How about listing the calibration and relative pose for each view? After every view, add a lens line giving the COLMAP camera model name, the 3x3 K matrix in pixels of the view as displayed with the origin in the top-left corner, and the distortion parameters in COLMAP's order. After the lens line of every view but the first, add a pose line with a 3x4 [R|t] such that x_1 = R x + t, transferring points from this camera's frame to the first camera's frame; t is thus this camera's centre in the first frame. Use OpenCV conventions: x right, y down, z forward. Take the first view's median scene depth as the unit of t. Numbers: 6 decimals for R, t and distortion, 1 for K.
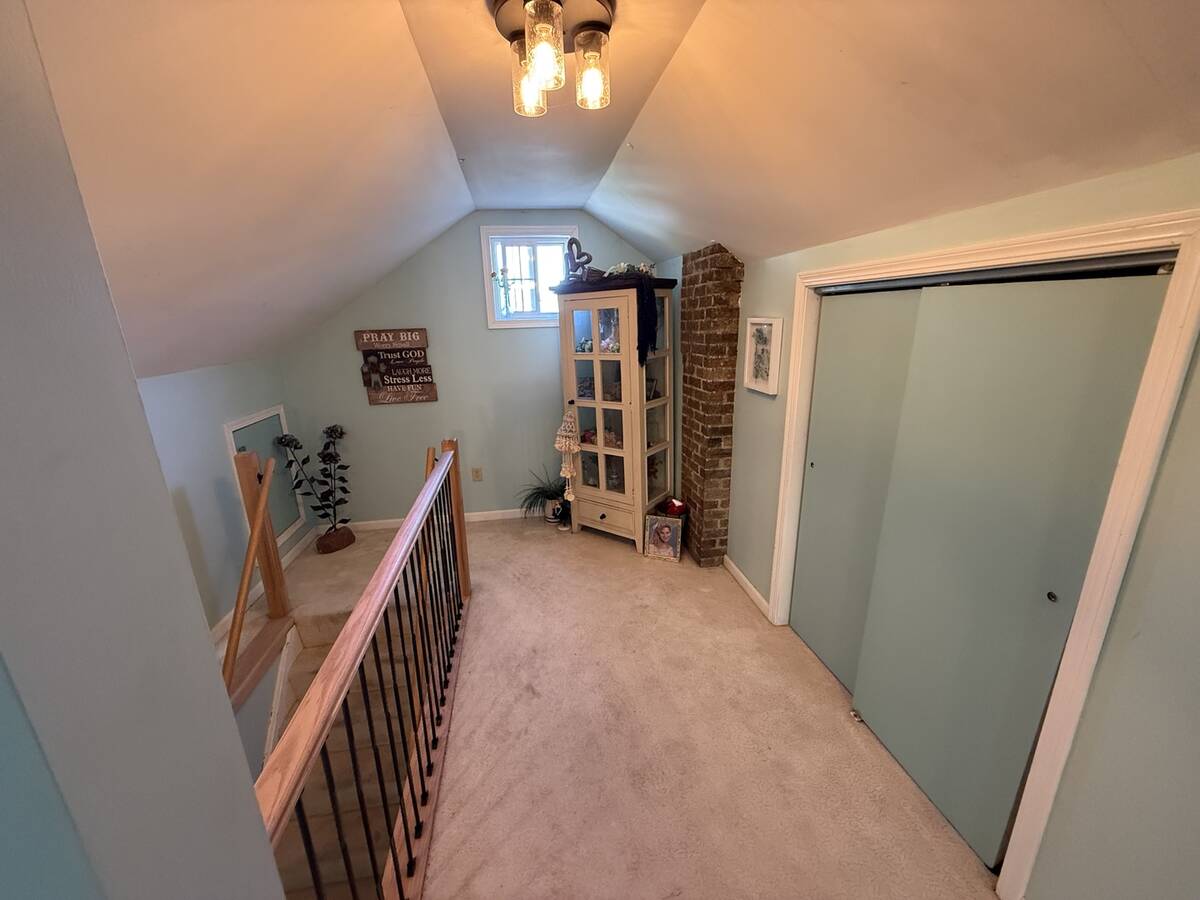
lens RADIAL K [[475.0, 0, 603.4], [0, 475.0, 449.3], [0, 0, 1]] dist [0.001360, -0.000471]
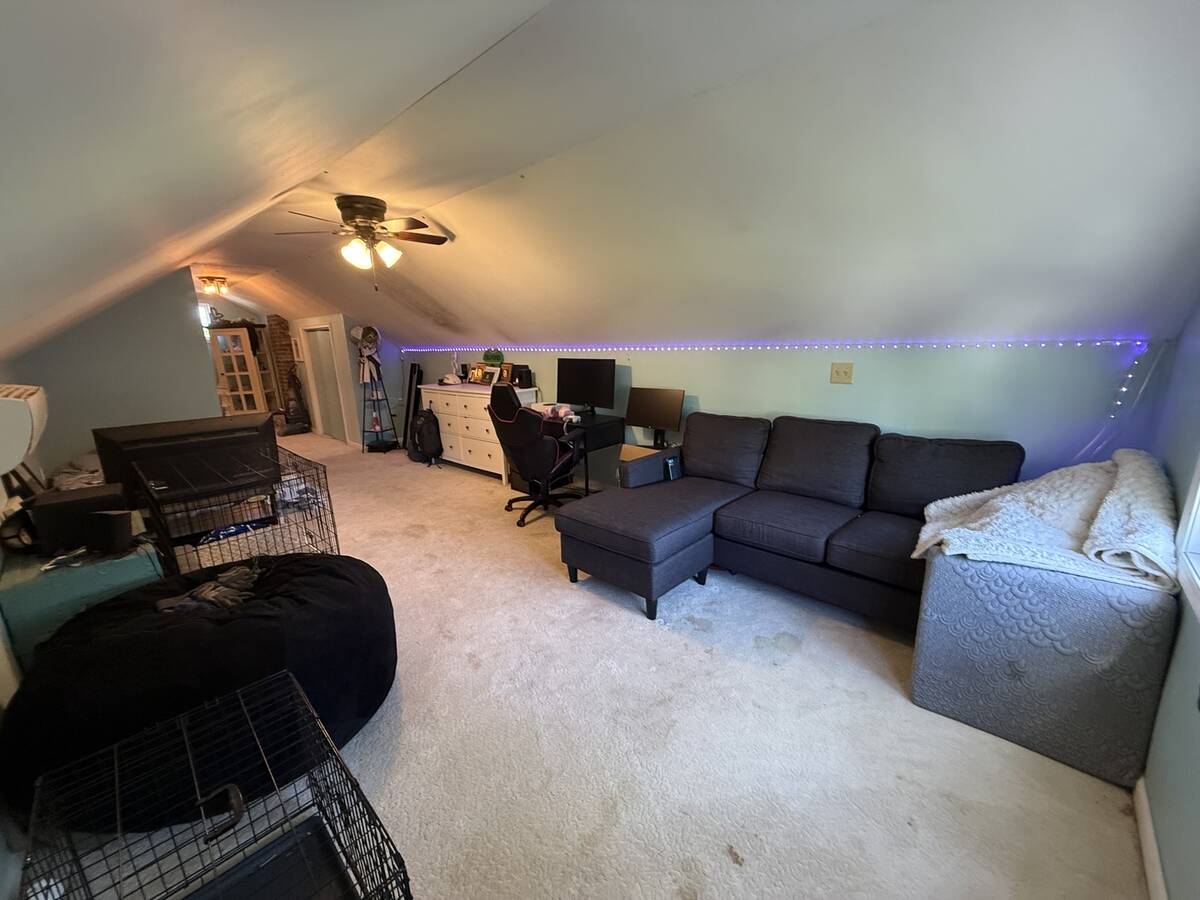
lens RADIAL K [[475.0, 0, 602.3], [0, 475.0, 452.3], [0, 0, 1]] dist [0.001360, -0.000471]
pose [[0.796422, -0.143395, 0.587495, -0.007935], [0.173809, 0.984768, 0.004740, 0.632086], [-0.579226, 0.098337, 0.809214, -2.077917]]
